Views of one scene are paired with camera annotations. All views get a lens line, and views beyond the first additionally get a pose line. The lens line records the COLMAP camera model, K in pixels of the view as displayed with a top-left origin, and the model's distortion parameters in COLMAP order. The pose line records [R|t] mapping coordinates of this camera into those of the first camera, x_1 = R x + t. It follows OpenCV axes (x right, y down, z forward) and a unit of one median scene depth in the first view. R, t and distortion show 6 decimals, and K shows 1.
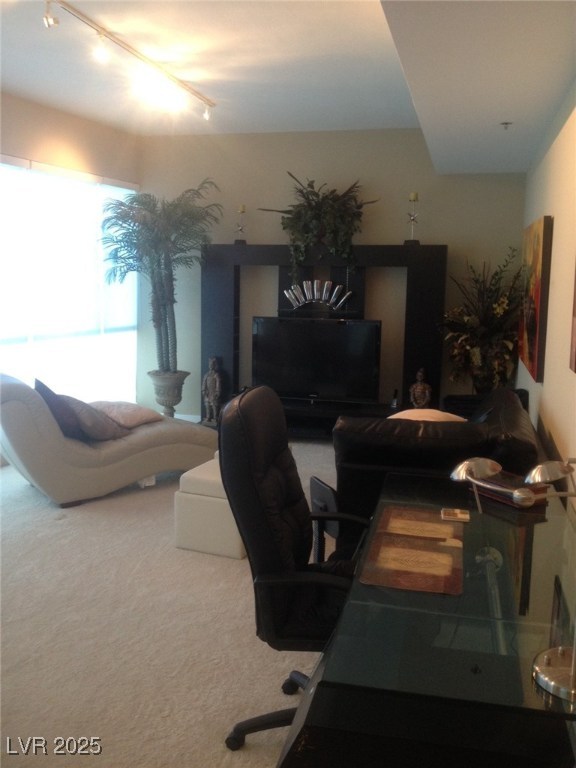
lens RADIAL K [[719.6, 0, 288.0], [0, 719.6, 384.0], [0, 0, 1]] dist [0.107195, -0.232480]
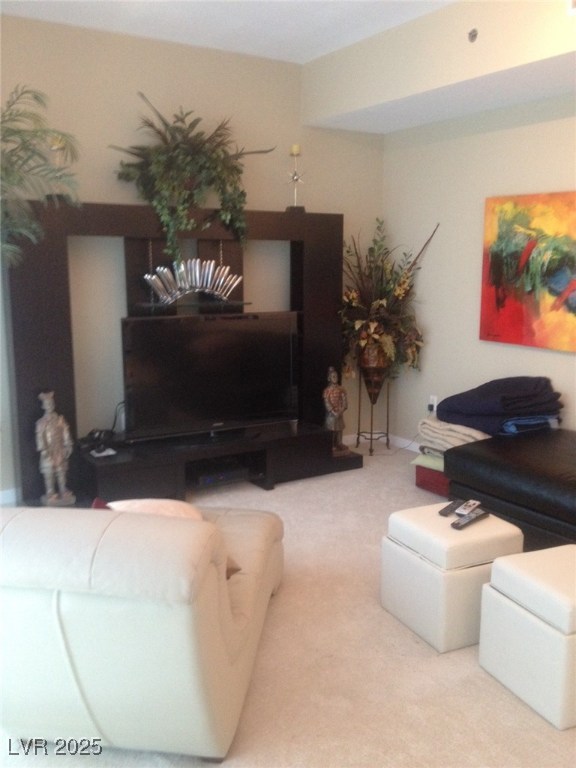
lens RADIAL K [[719.6, 0, 288.0], [0, 719.6, 384.0], [0, 0, 1]] dist [0.107195, -0.232480]
pose [[0.676772, -0.140836, 0.722596, -0.421983], [0.114983, 0.989706, 0.085206, -0.075273], [-0.727158, 0.025421, 0.685999, 0.467469]]
